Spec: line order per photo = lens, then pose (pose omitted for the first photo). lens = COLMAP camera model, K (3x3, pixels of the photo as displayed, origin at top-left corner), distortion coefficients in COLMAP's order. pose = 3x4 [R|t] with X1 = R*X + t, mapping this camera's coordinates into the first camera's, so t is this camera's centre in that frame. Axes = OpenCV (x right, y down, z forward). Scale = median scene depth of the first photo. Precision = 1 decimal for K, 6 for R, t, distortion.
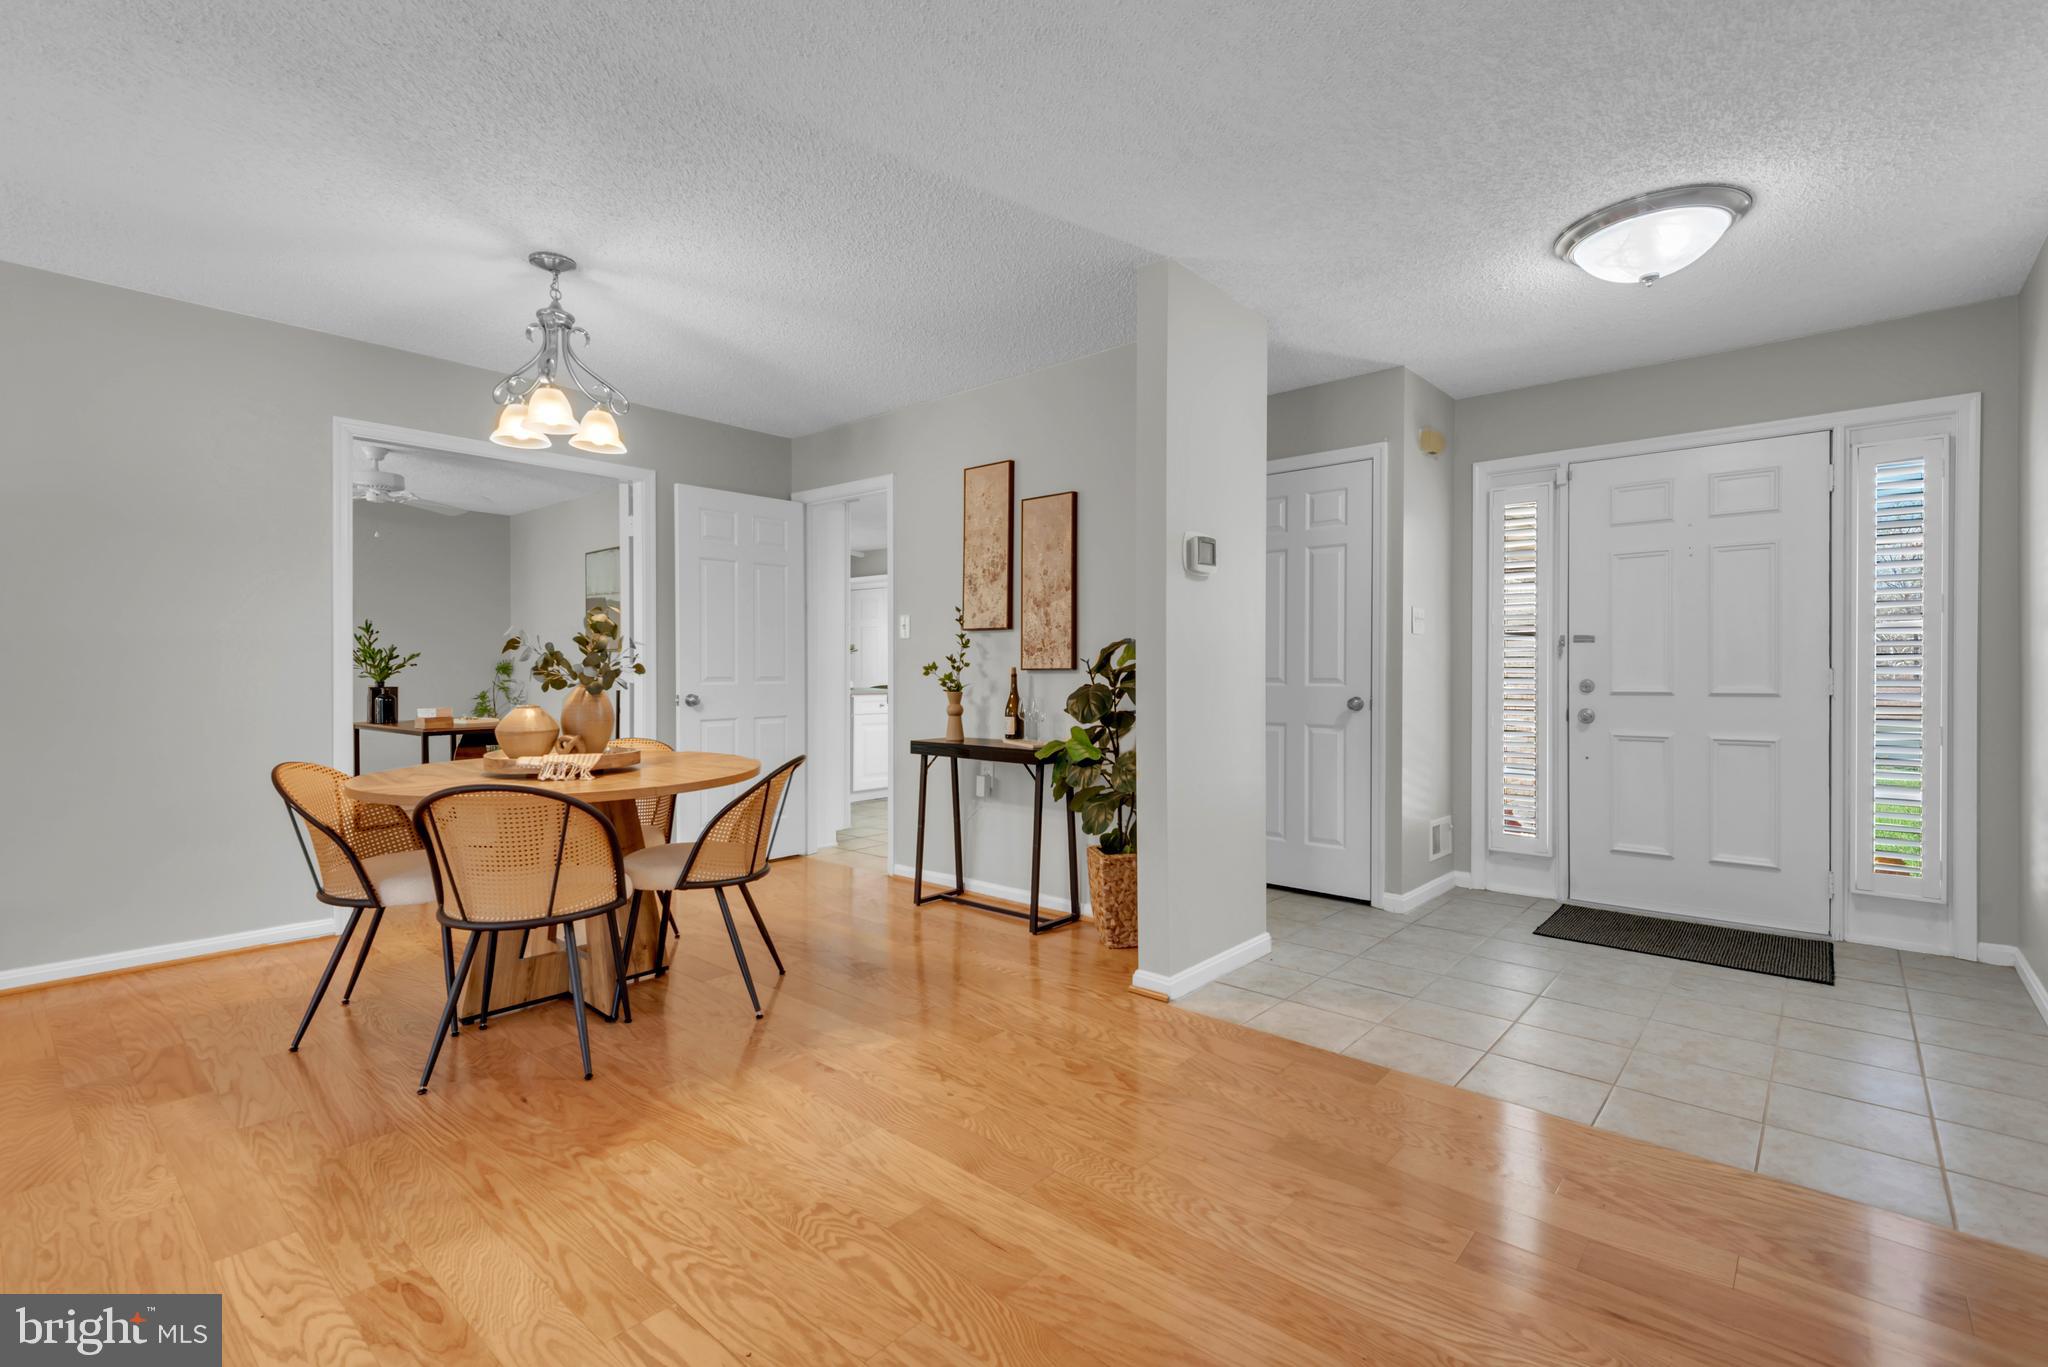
lens RADIAL K [[921.2, 0, 1023.3], [0, 921.2, 667.7], [0, 0, 1]] dist [0.028750, -0.012739]
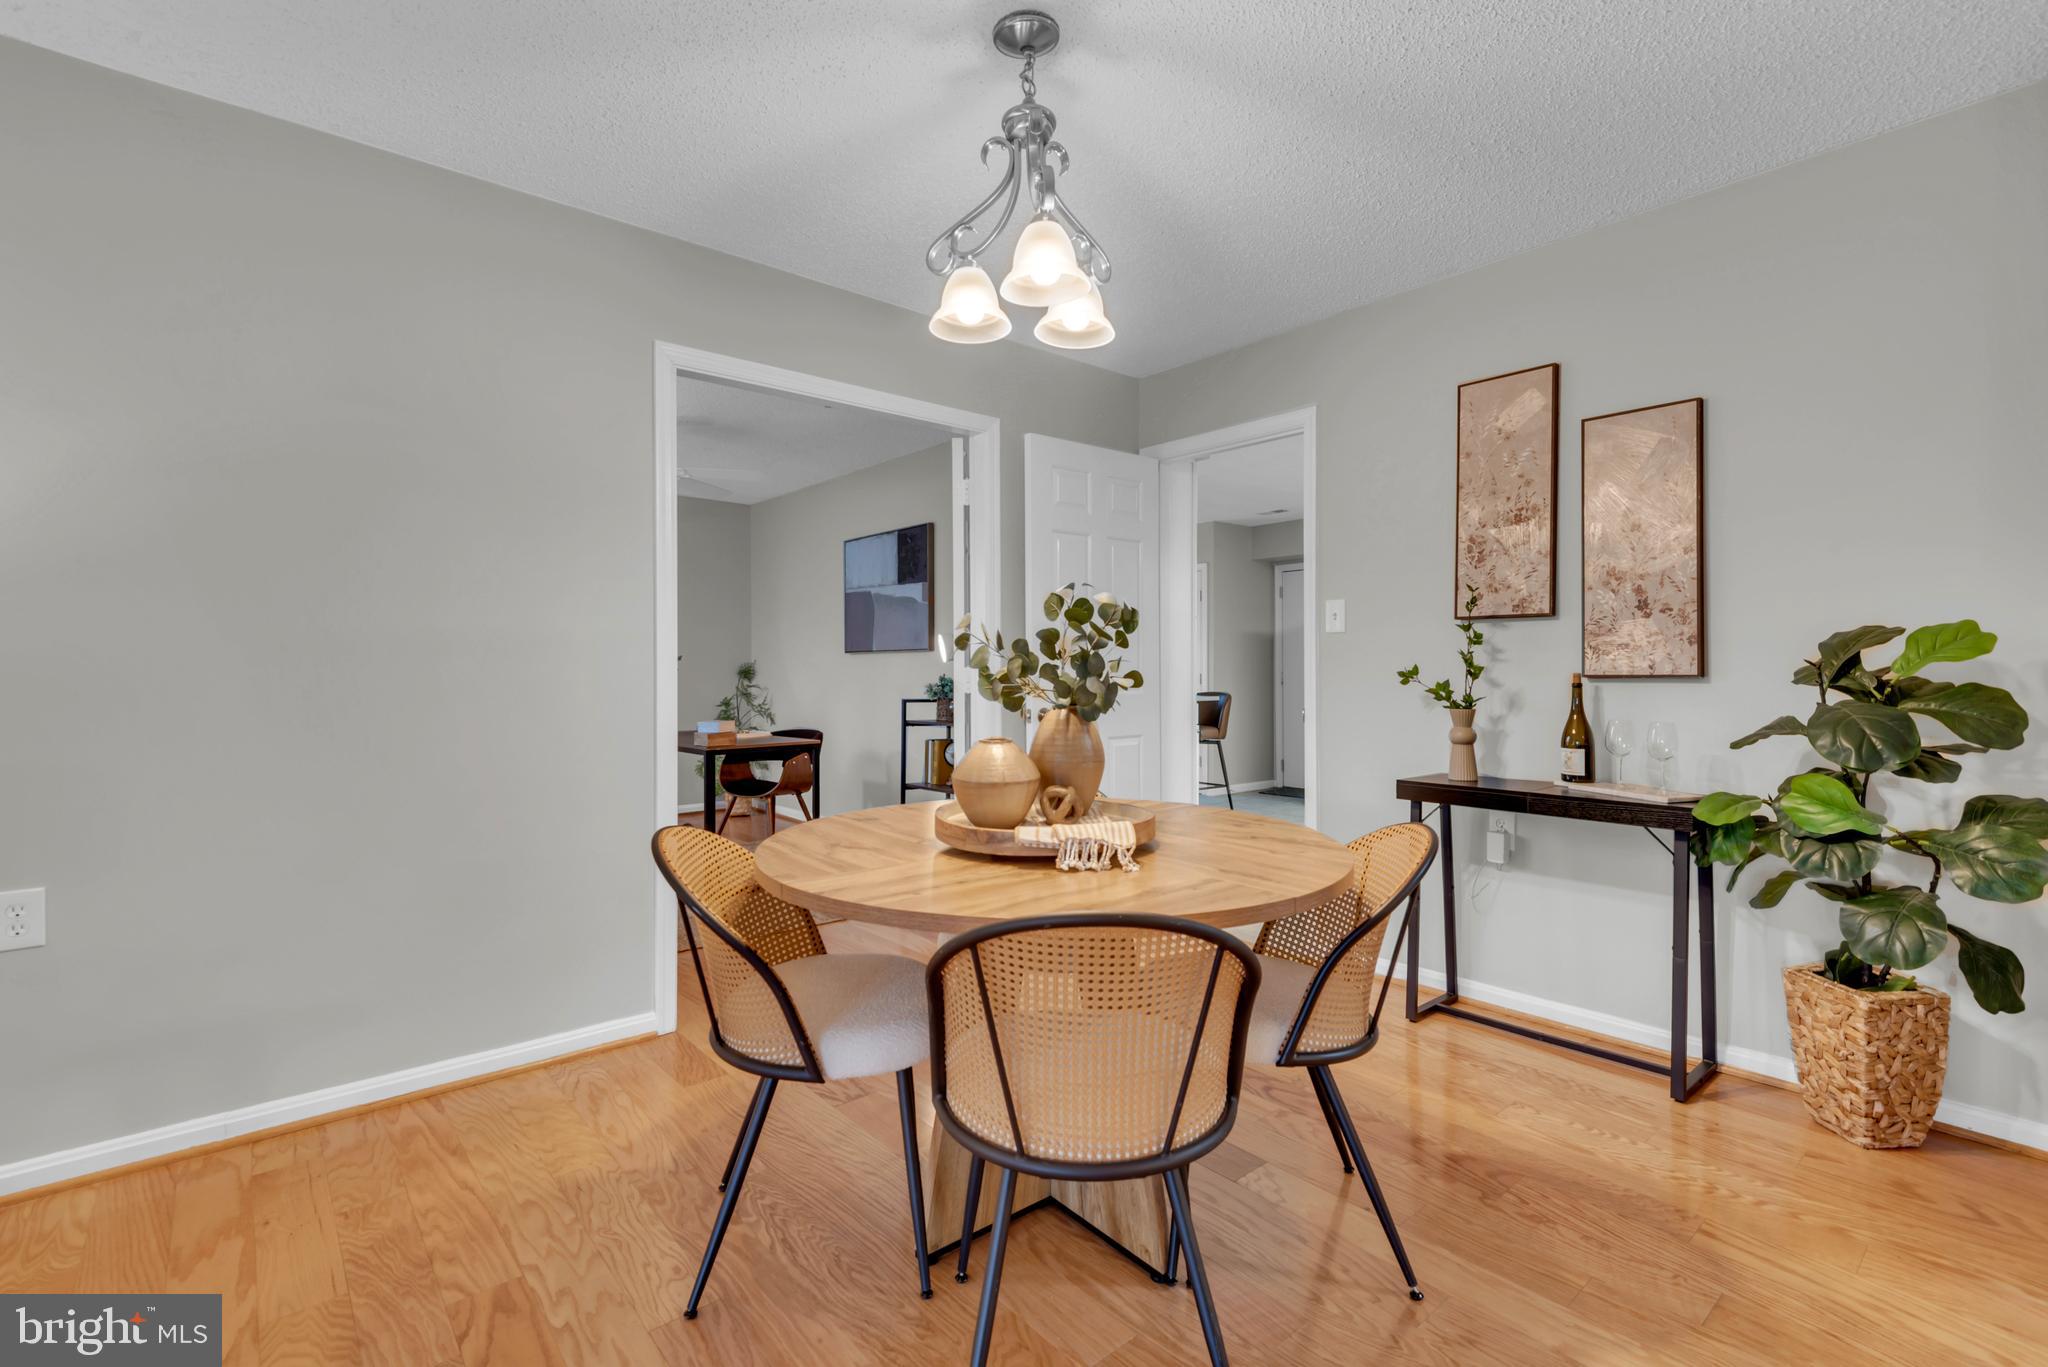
lens RADIAL K [[933.9, 0, 1016.8], [0, 933.9, 660.2], [0, 0, 1]] dist [0.042679, -0.020287]
pose [[0.987773, -0.004495, -0.155834, -0.400959], [0.002984, 0.999946, -0.009925, -0.005680], [0.155870, 0.009339, 0.987733, 0.356359]]
